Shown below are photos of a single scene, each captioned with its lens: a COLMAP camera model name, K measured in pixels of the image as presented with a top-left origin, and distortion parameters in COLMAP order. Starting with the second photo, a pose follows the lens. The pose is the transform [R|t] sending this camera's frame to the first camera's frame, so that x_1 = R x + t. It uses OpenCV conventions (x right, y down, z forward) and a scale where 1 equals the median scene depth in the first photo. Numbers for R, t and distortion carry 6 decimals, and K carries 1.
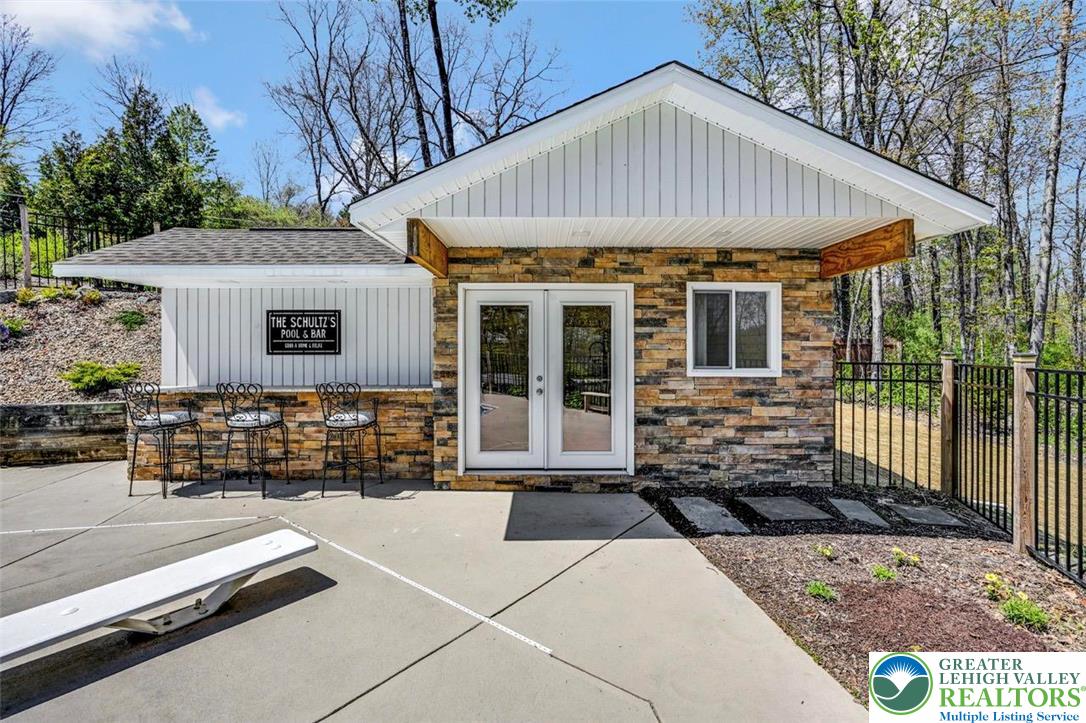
lens RADIAL K [[490.1, 0, 543.0], [0, 490.1, 361.5], [0, 0, 1]] dist [-0.000454, -0.000057]
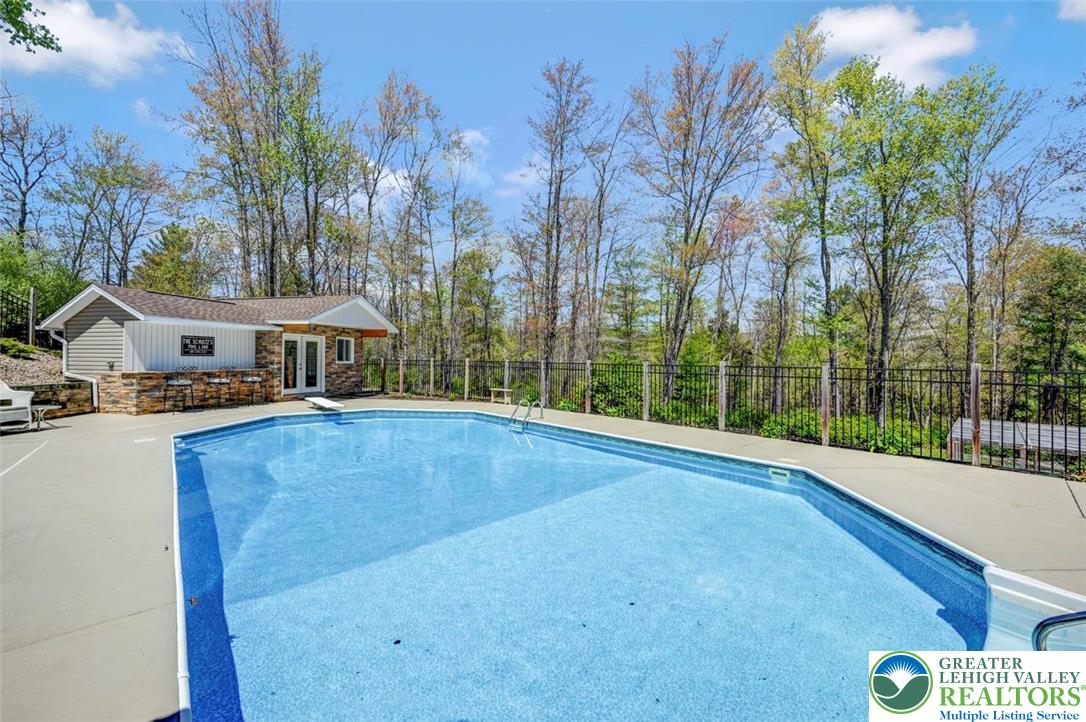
lens RADIAL K [[439.2, 0, 543.0], [0, 439.2, 361.0], [0, 0, 1]] dist [-0.000013, -0.000029]
pose [[0.248711, -0.004019, 0.968569, -2.370861], [-0.002998, 0.999983, 0.004920, -0.006196], [-0.968573, -0.004127, 0.248695, -1.212376]]
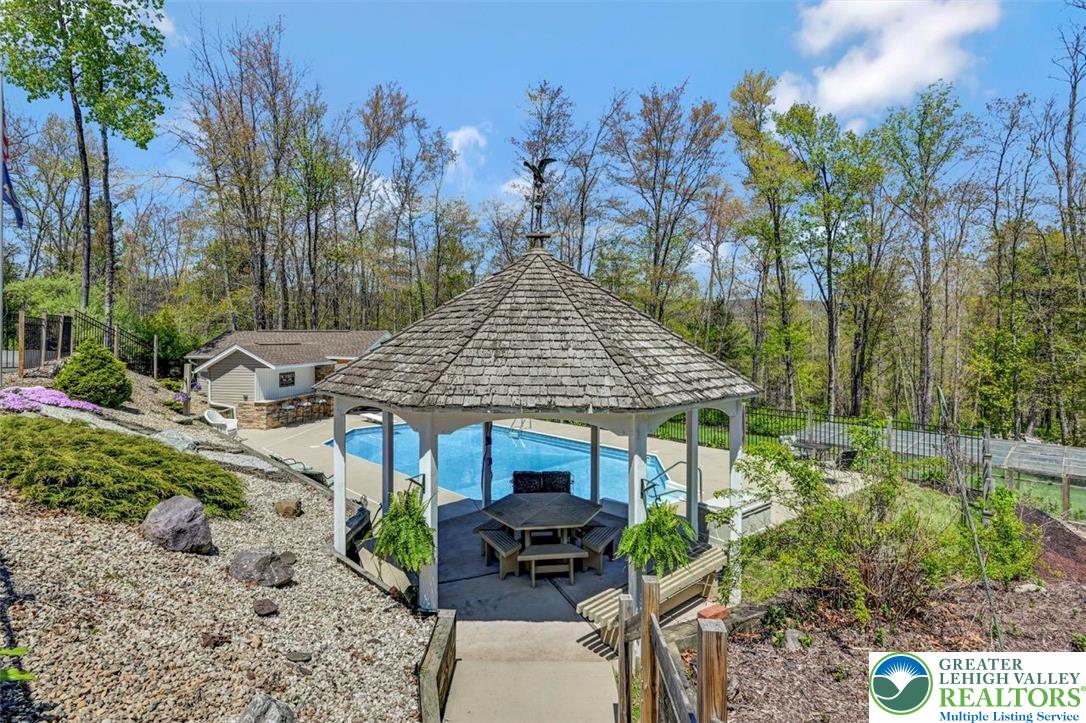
lens RADIAL K [[546.9, 0, 545.9], [0, 546.9, 331.3], [0, 0, 1]] dist [-0.001021, -0.000088]
pose [[0.209304, 0.008846, 0.977811, -4.191734], [0.004355, 0.999941, -0.009979, -0.380720], [-0.977841, 0.006347, 0.209253, -1.627957]]
